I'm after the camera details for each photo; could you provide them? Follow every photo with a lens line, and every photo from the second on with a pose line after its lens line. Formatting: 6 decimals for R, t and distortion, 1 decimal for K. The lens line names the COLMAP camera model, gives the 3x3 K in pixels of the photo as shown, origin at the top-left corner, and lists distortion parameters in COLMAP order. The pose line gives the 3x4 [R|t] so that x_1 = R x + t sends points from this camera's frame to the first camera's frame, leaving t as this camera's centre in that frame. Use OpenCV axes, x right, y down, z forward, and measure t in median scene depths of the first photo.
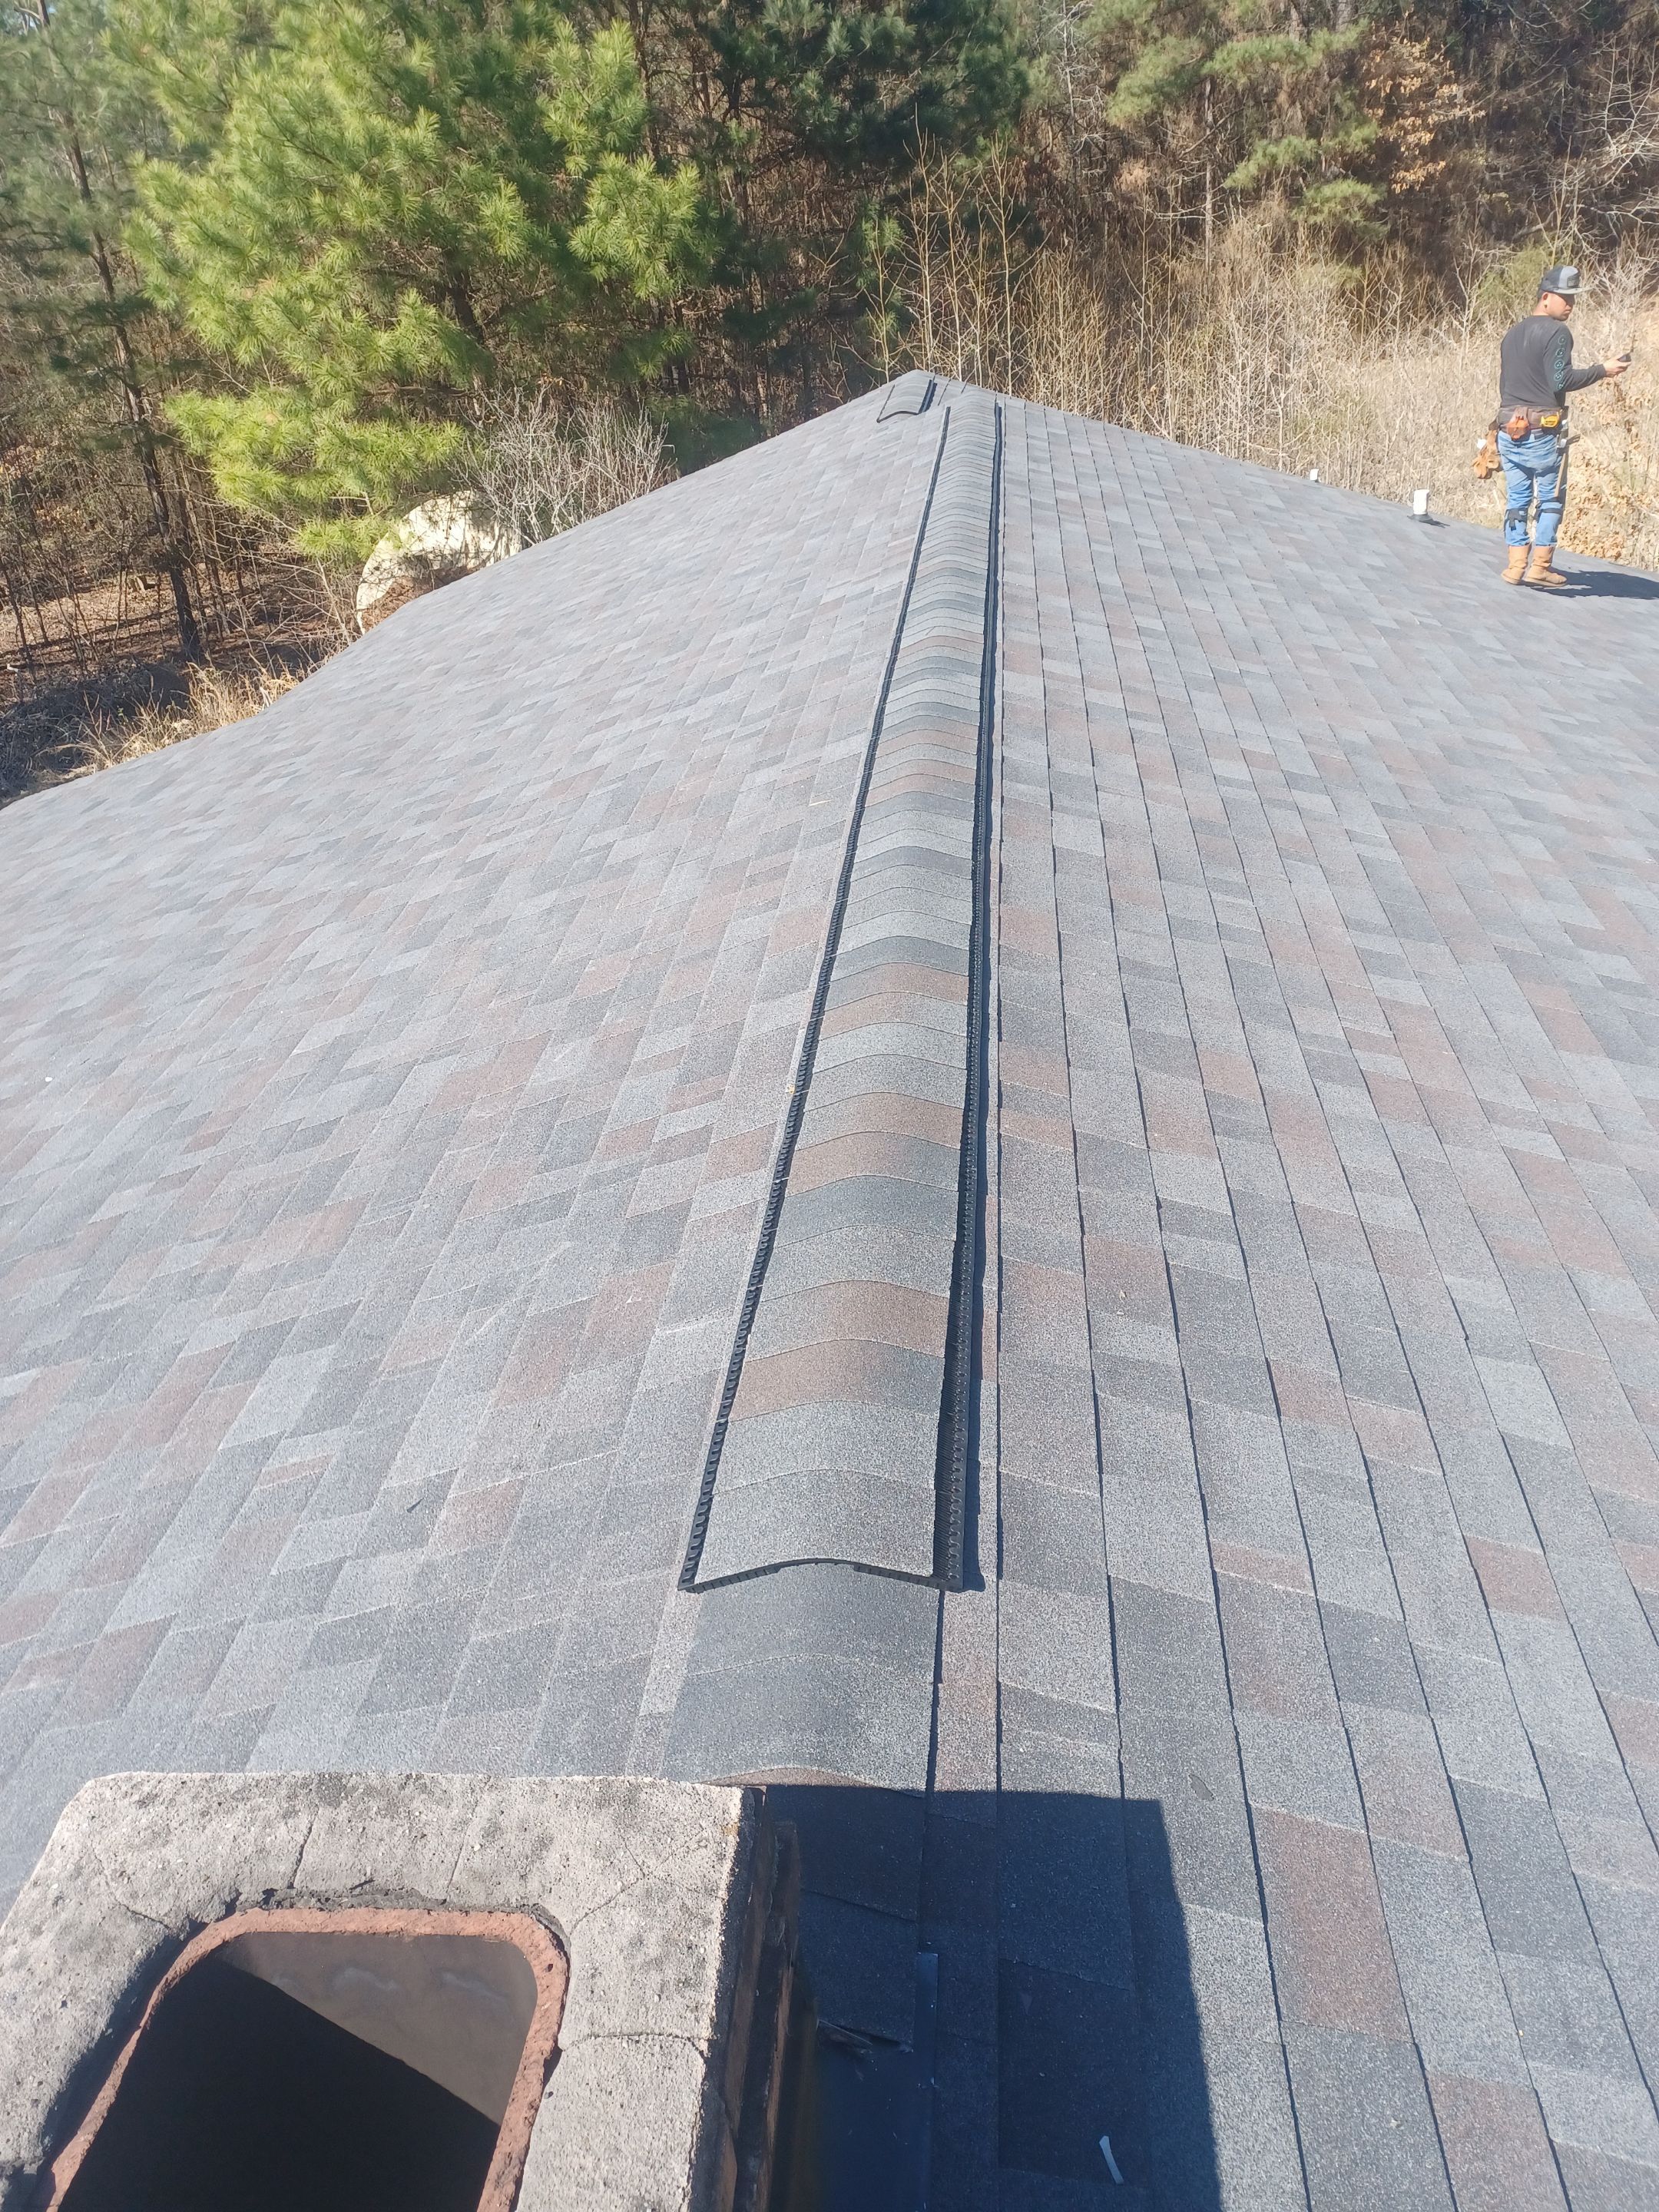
lens RADIAL K [[1635.1, 0, 842.8], [0, 1635.1, 1099.2], [0, 0, 1]] dist [0.031563, 0.036694]
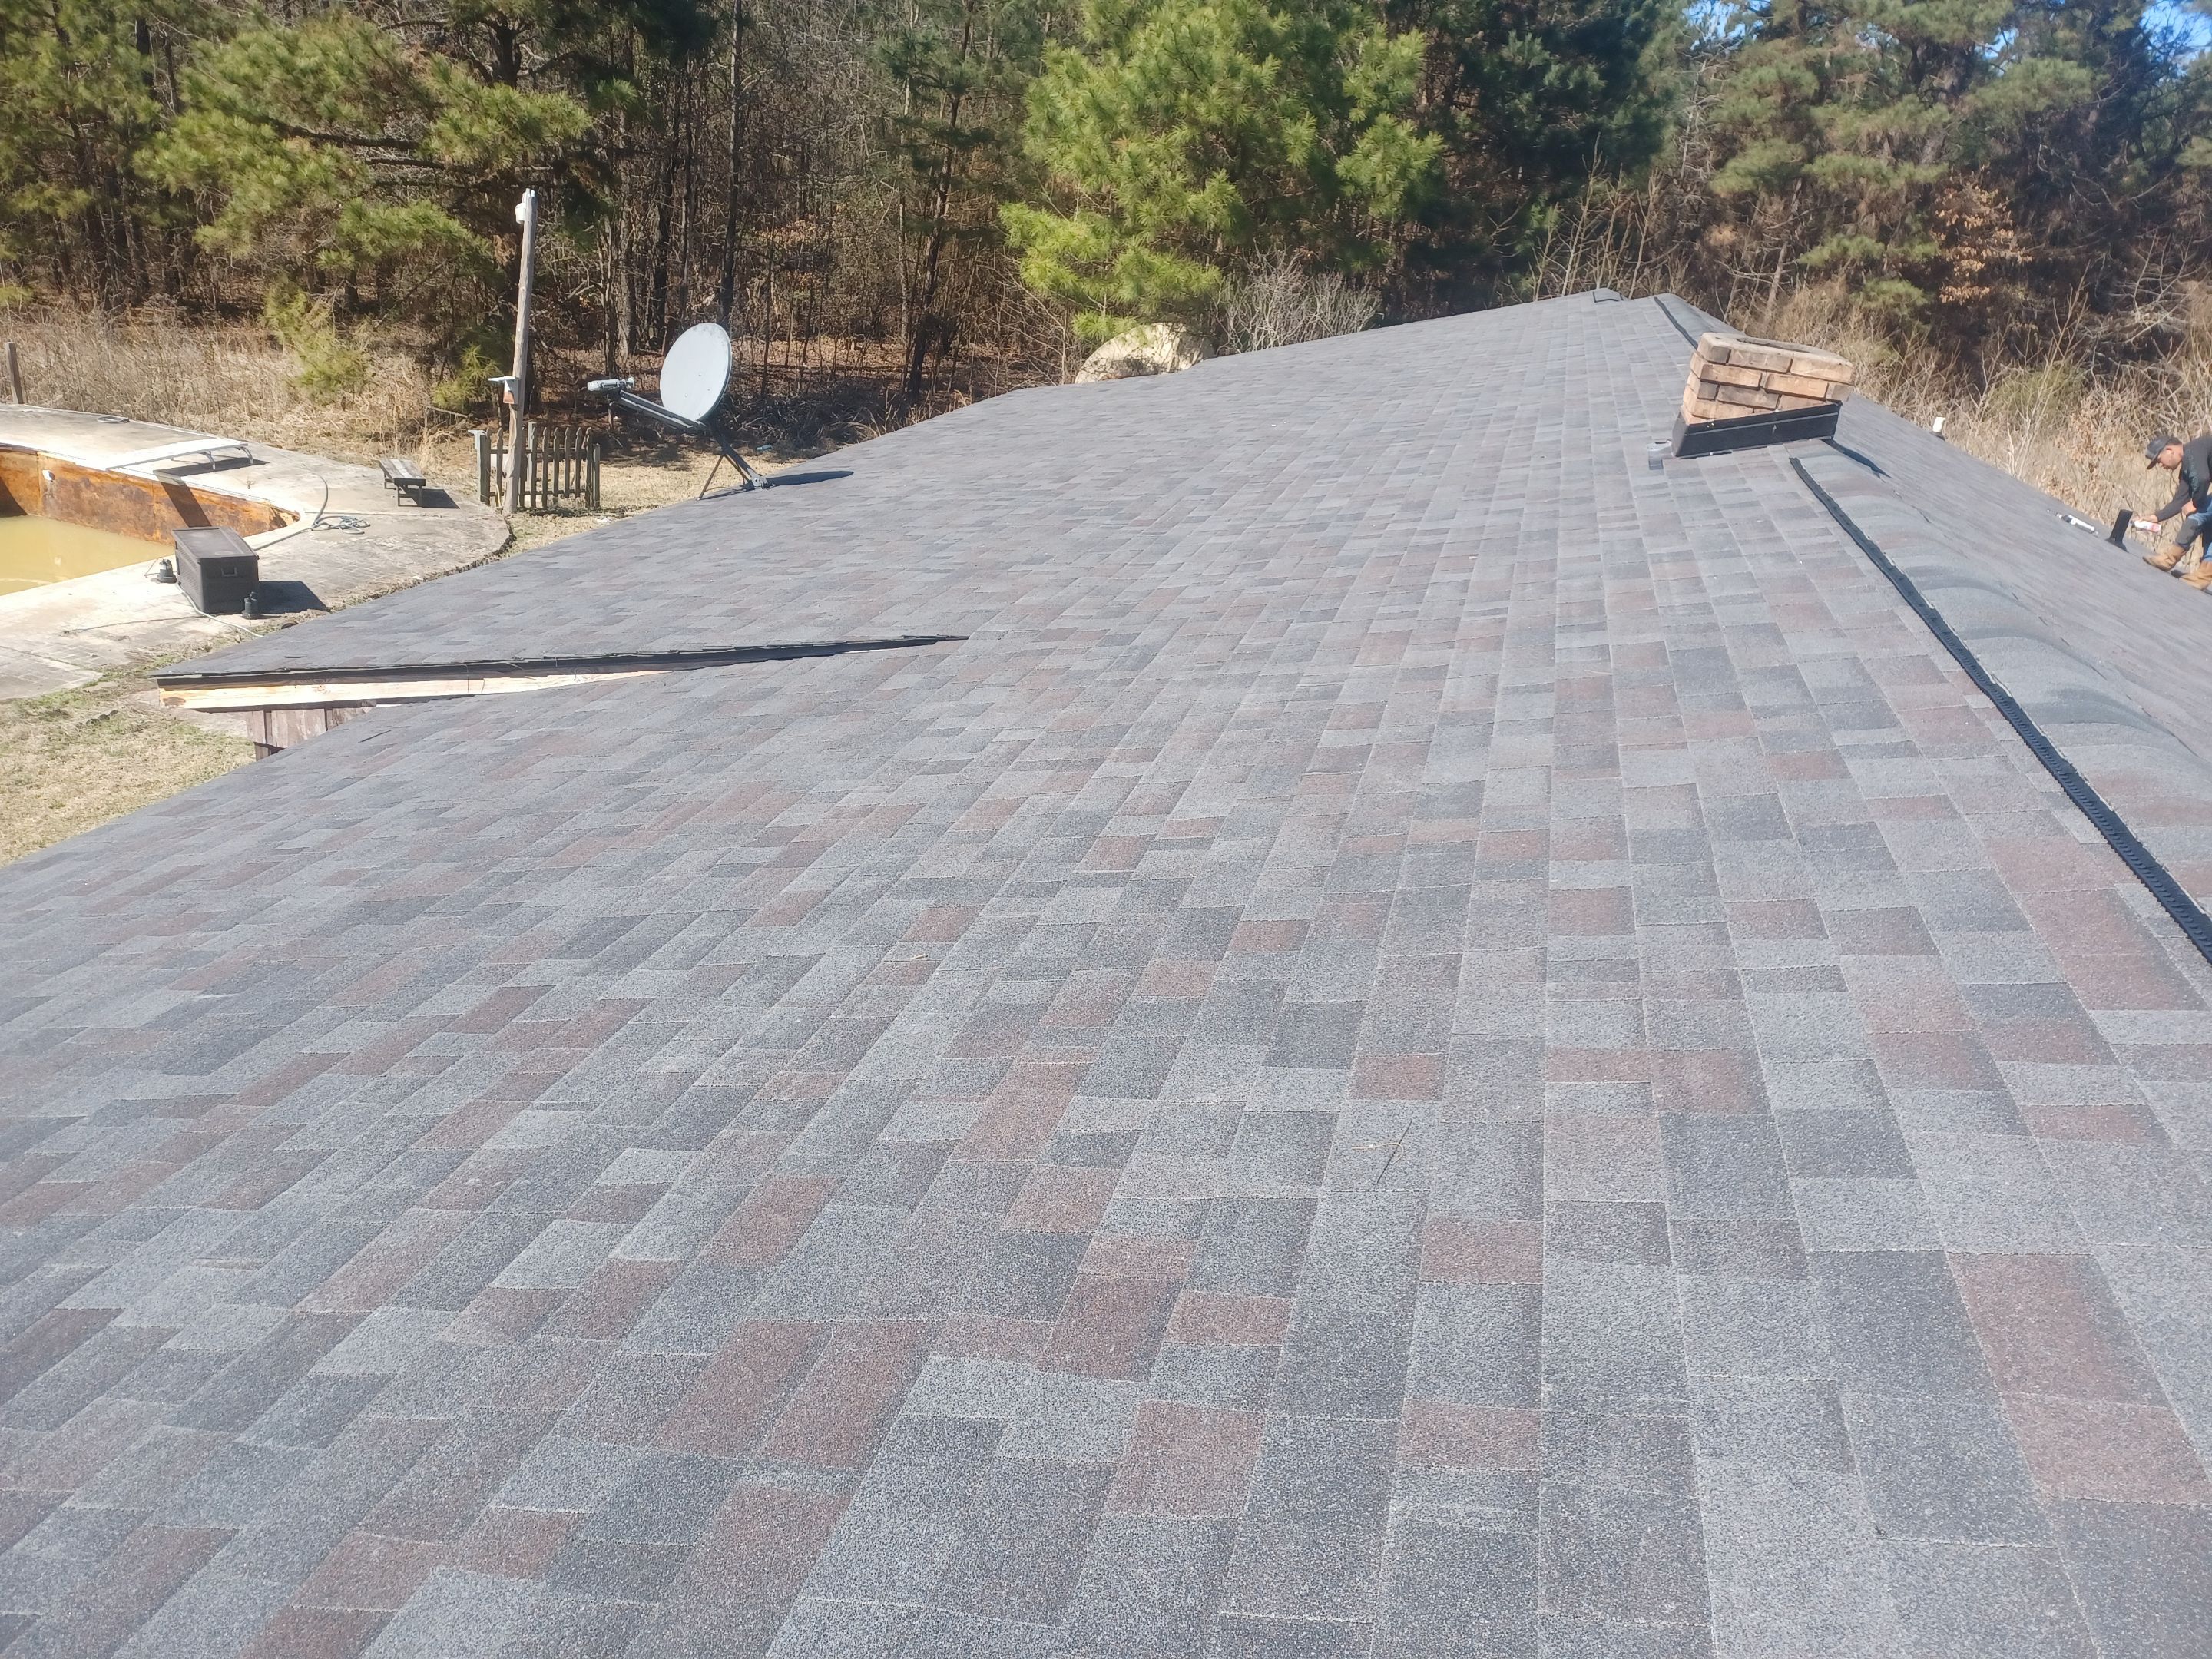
lens RADIAL K [[1635.1, 0, 1106.0], [0, 1635.1, 829.5], [0, 0, 1]] dist [0.031563, 0.036694]
pose [[0.961400, 0.264683, -0.075182, -0.048603], [-0.271828, 0.955992, -0.110402, 0.101819], [0.042652, 0.126577, 0.991039, -0.139665]]
